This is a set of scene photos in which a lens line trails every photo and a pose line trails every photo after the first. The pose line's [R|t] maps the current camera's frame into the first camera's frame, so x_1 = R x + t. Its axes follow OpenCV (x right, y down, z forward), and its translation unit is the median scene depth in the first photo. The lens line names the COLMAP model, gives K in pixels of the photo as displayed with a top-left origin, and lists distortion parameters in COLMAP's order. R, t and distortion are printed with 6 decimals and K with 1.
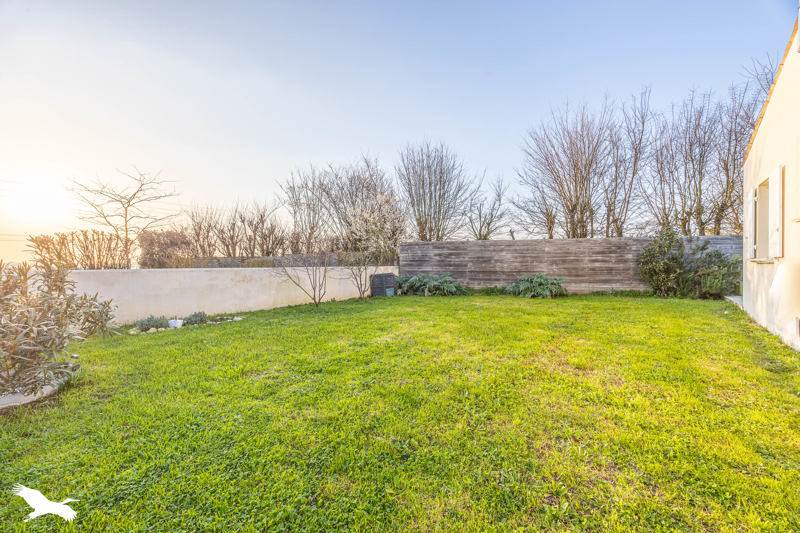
lens RADIAL K [[311.6, 0, 400.0], [0, 311.6, 266.5], [0, 0, 1]] dist [-0.003458, -0.000268]
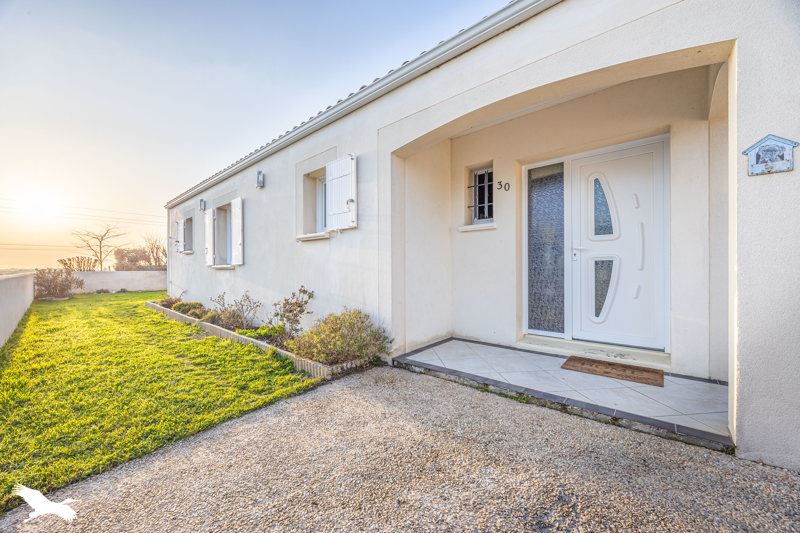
lens RADIAL K [[311.6, 0, 400.0], [0, 311.6, 266.5], [0, 0, 1]] dist [-0.003458, -0.000268]
pose [[0.999978, -0.003491, -0.005698, 1.093667], [0.003414, 0.999903, -0.013489, 0.007807], [0.005744, 0.013470, 0.999893, -1.021337]]
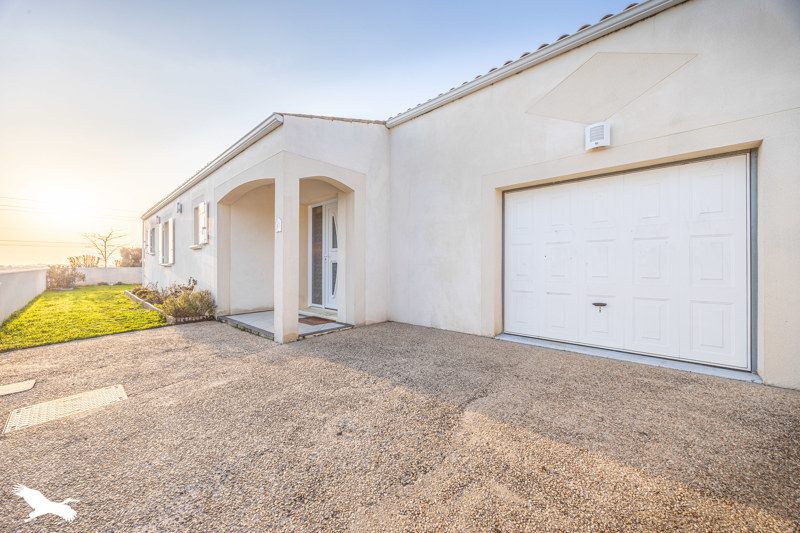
lens RADIAL K [[311.6, 0, 400.0], [0, 311.6, 266.5], [0, 0, 1]] dist [-0.003458, -0.000268]
pose [[0.999149, 0.002343, -0.041175, 1.503140], [-0.002615, 0.999975, -0.006552, 0.007983], [0.041159, 0.006654, 0.999130, -1.305294]]
